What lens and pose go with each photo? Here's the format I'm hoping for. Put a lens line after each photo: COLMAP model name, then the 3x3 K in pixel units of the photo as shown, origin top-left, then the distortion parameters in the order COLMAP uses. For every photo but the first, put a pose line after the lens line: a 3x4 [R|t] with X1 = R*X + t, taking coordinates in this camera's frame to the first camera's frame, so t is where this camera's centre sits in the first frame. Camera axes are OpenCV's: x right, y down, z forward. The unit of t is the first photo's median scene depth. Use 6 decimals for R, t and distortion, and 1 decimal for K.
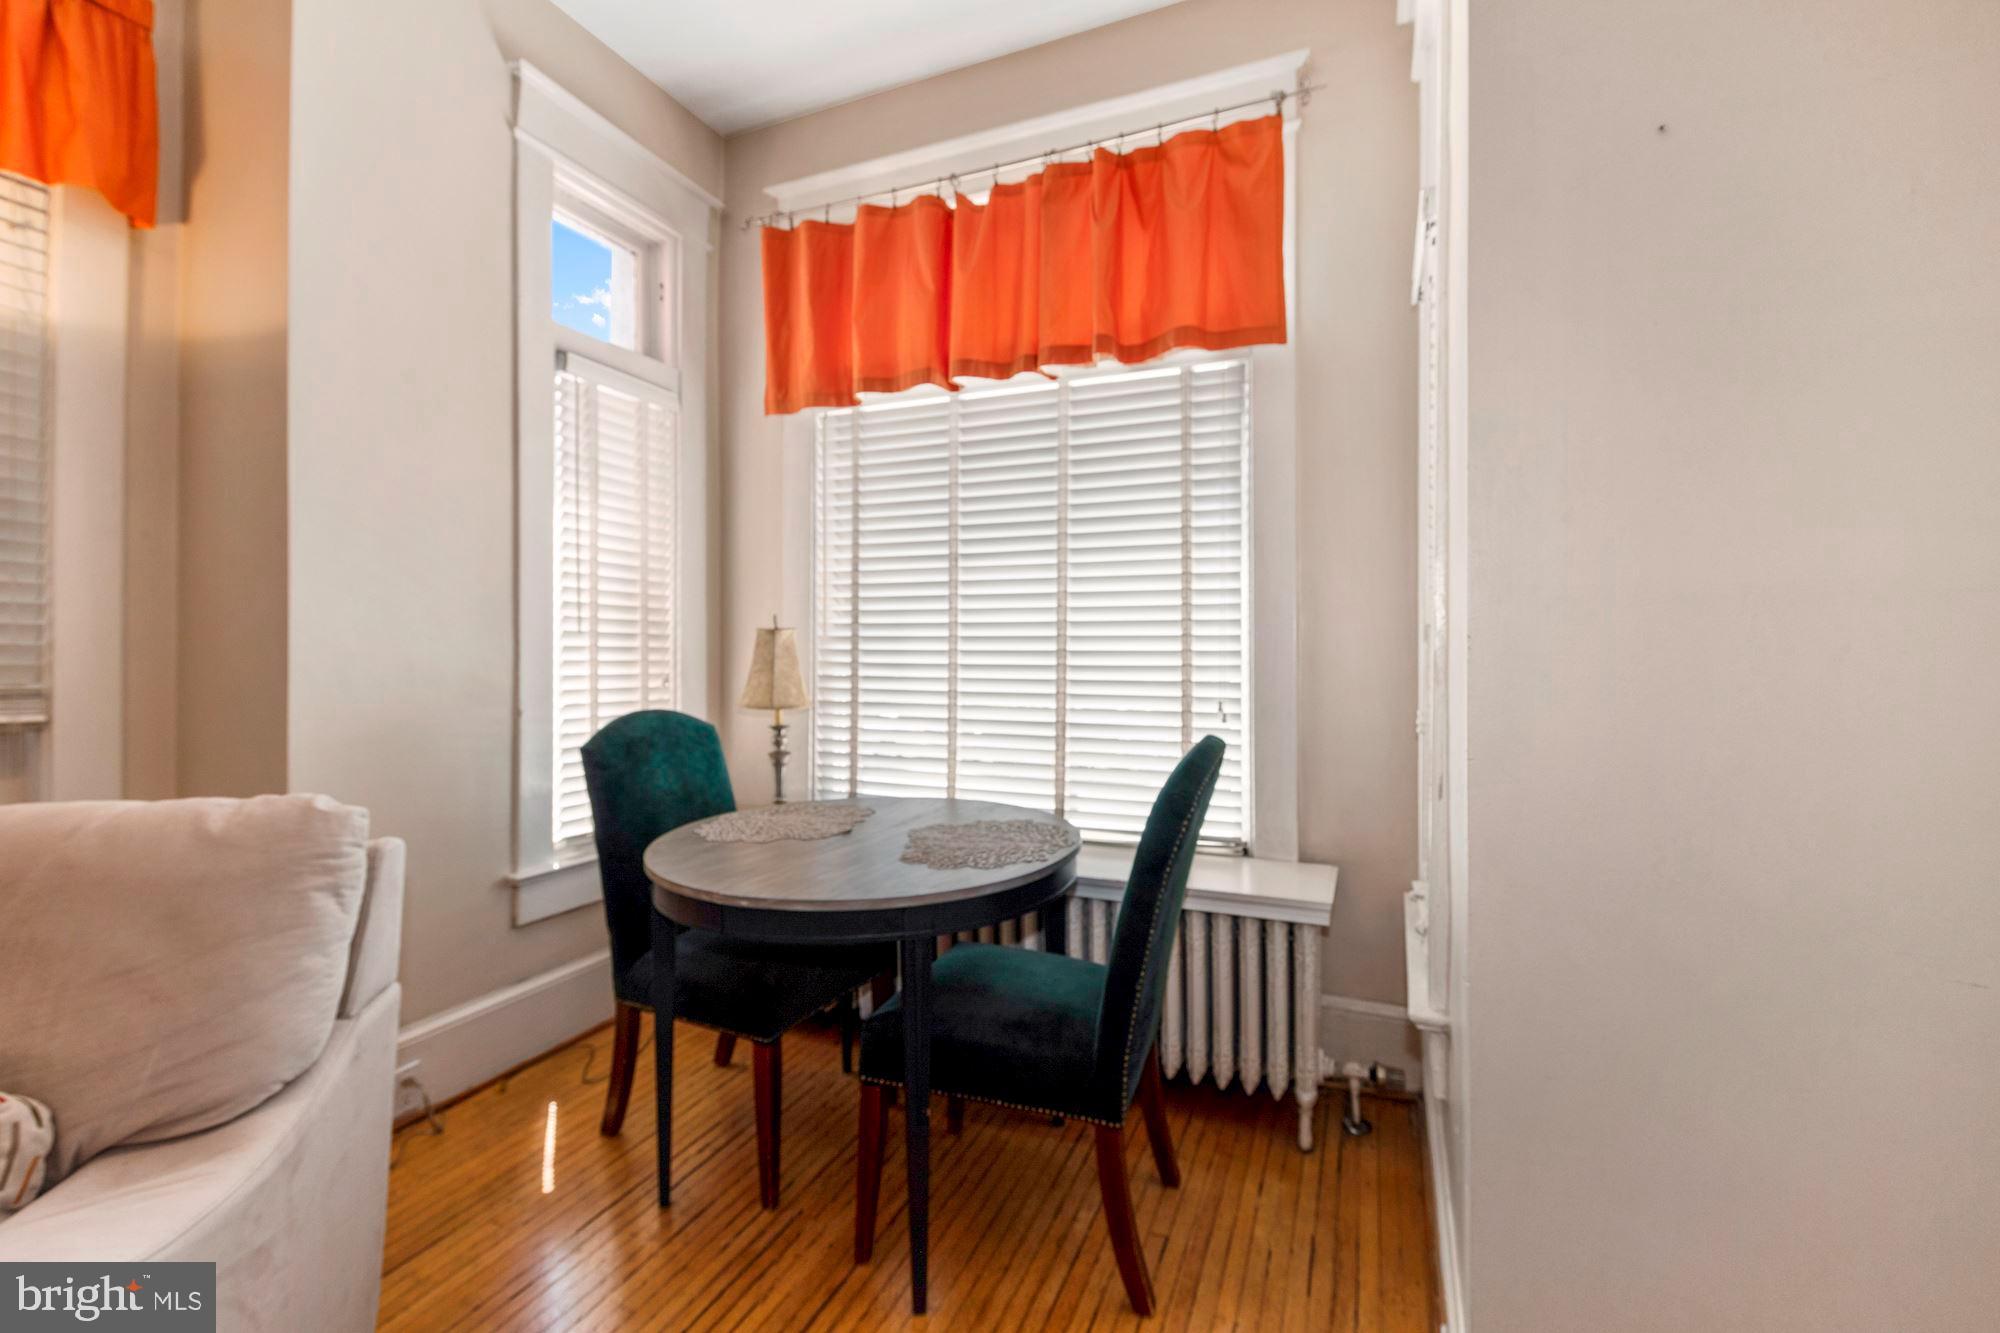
lens RADIAL K [[904.7, 0, 998.2], [0, 904.7, 634.2], [0, 0, 1]] dist [0.002714, -0.003372]
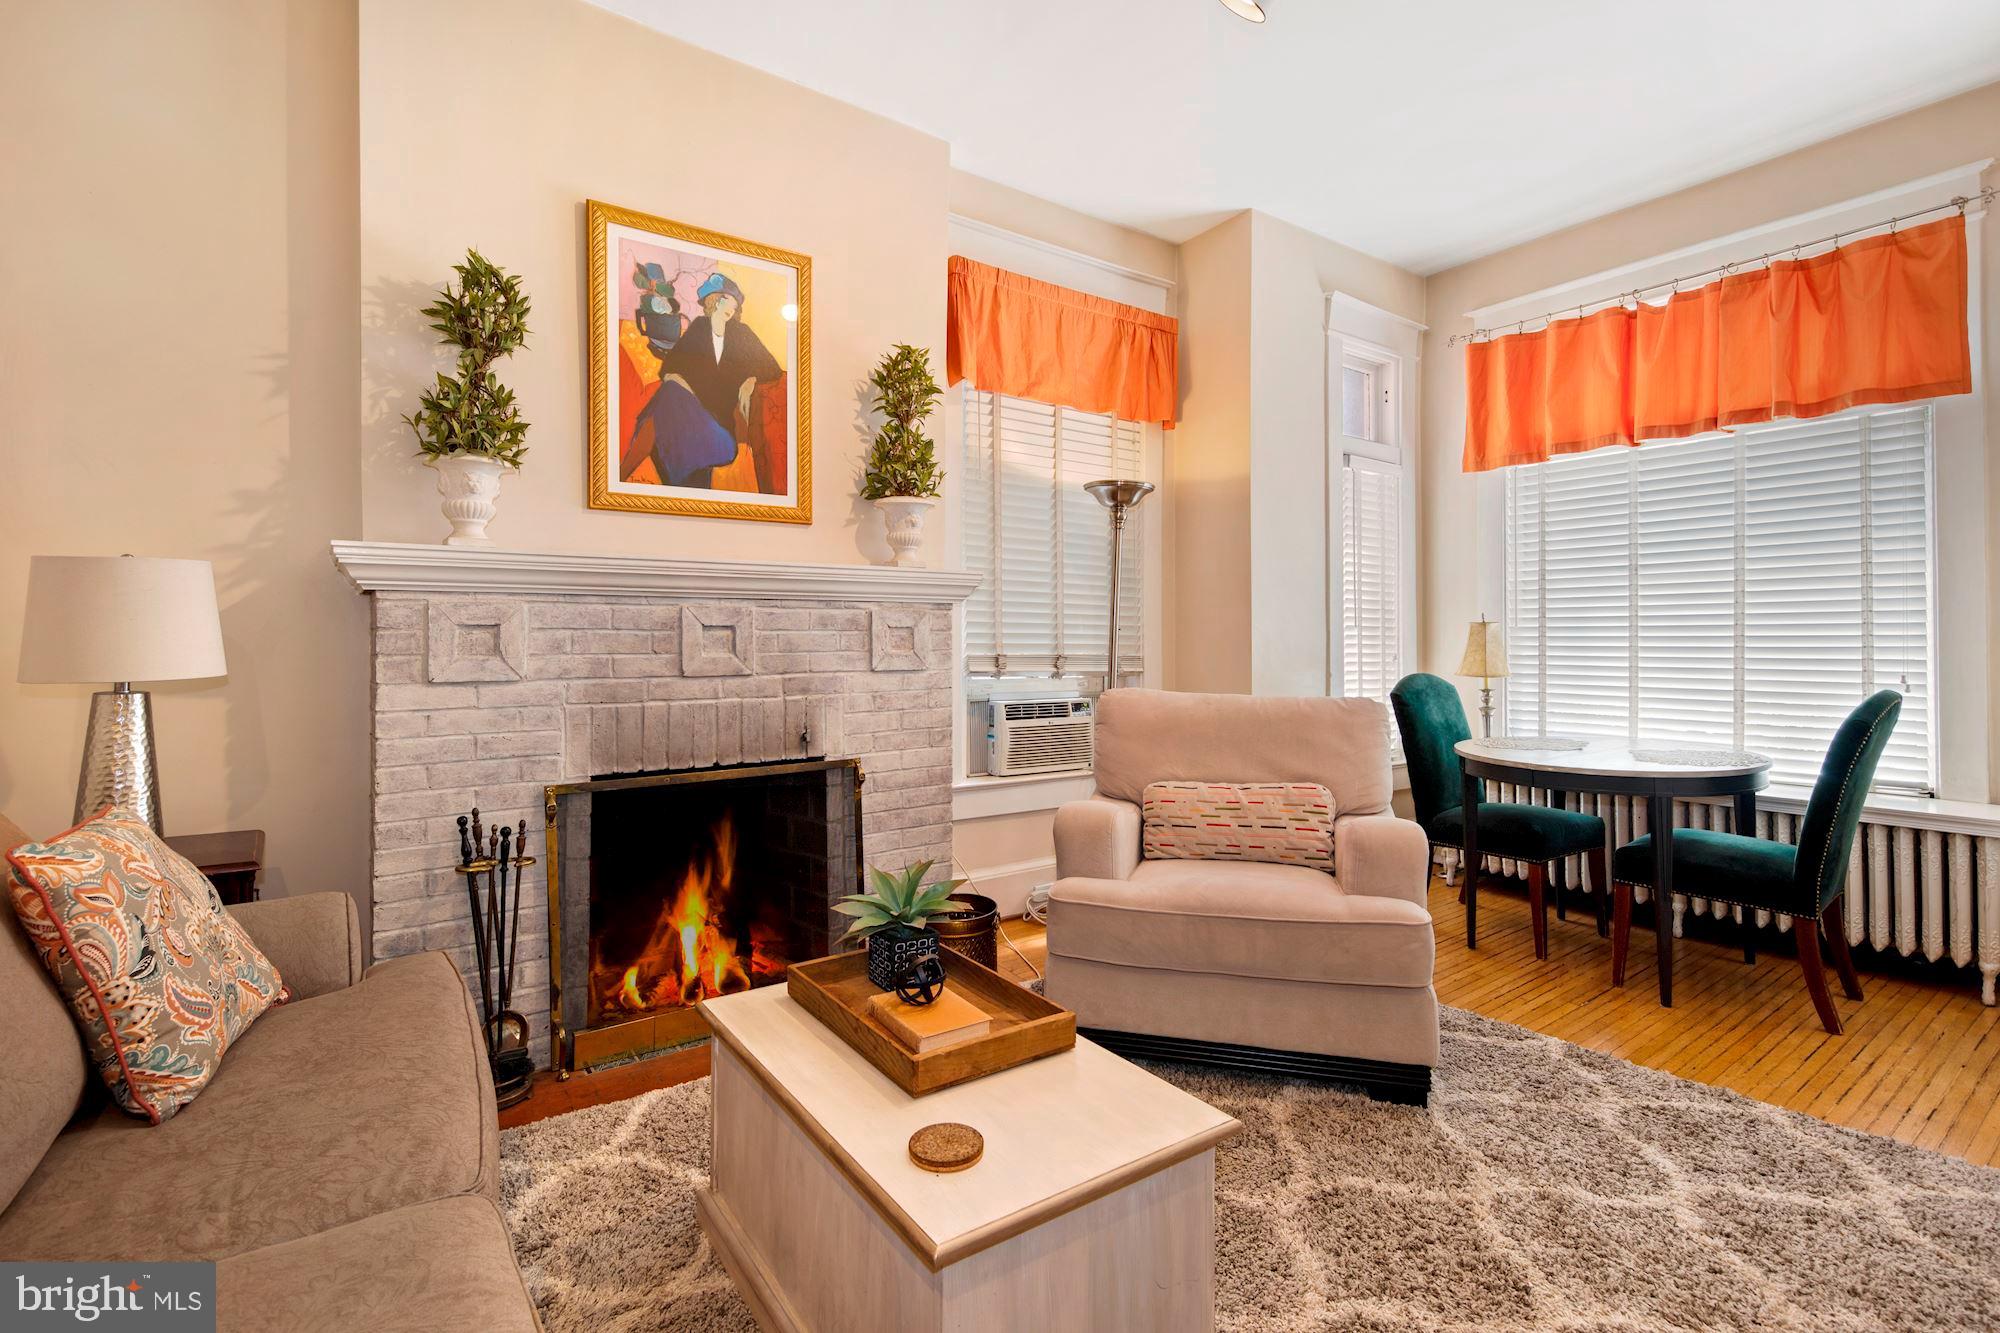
lens RADIAL K [[904.7, 0, 998.2], [0, 904.7, 634.2], [0, 0, 1]] dist [0.002714, -0.003372]
pose [[0.846359, -0.008220, -0.532549, -0.153684], [0.013538, 0.999890, 0.006083, -0.007689], [0.532441, -0.012358, 0.846377, -0.749691]]
